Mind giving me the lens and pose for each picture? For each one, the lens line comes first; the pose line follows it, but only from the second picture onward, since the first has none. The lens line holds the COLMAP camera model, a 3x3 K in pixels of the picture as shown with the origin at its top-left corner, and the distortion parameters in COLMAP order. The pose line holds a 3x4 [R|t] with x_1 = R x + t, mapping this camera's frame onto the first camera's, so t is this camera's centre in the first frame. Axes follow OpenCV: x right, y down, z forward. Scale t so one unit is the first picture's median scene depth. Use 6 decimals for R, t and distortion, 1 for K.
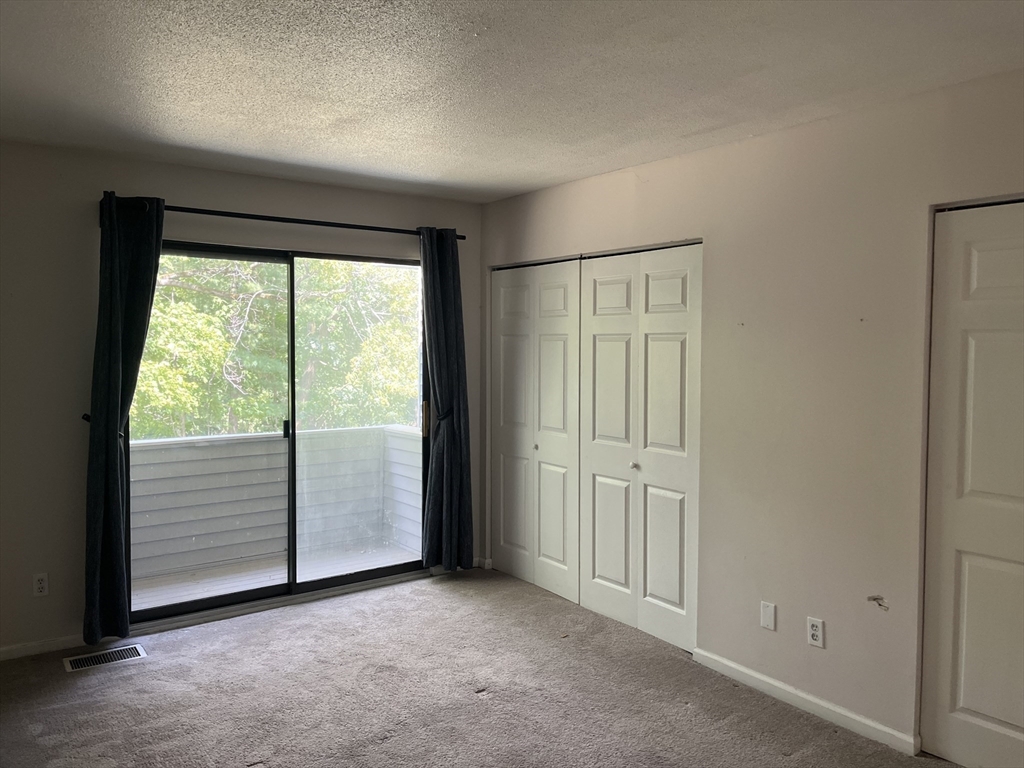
lens RADIAL K [[785.2, 0, 513.2], [0, 785.2, 386.1], [0, 0, 1]] dist [0.093546, -0.116974]
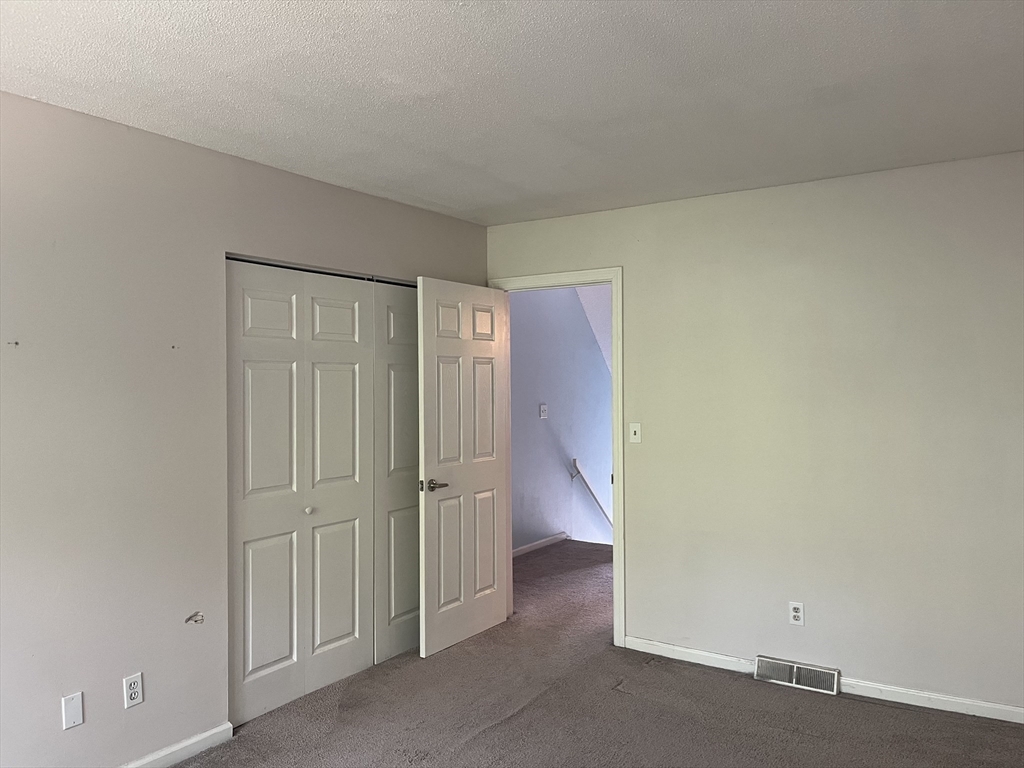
lens RADIAL K [[785.2, 0, 513.2], [0, 785.2, 386.1], [0, 0, 1]] dist [0.093546, -0.116974]
pose [[-0.369277, -0.021199, 0.929078, -0.700130], [0.040139, 0.998443, 0.038736, -0.060787], [-0.928452, 0.051597, -0.367851, 1.046643]]
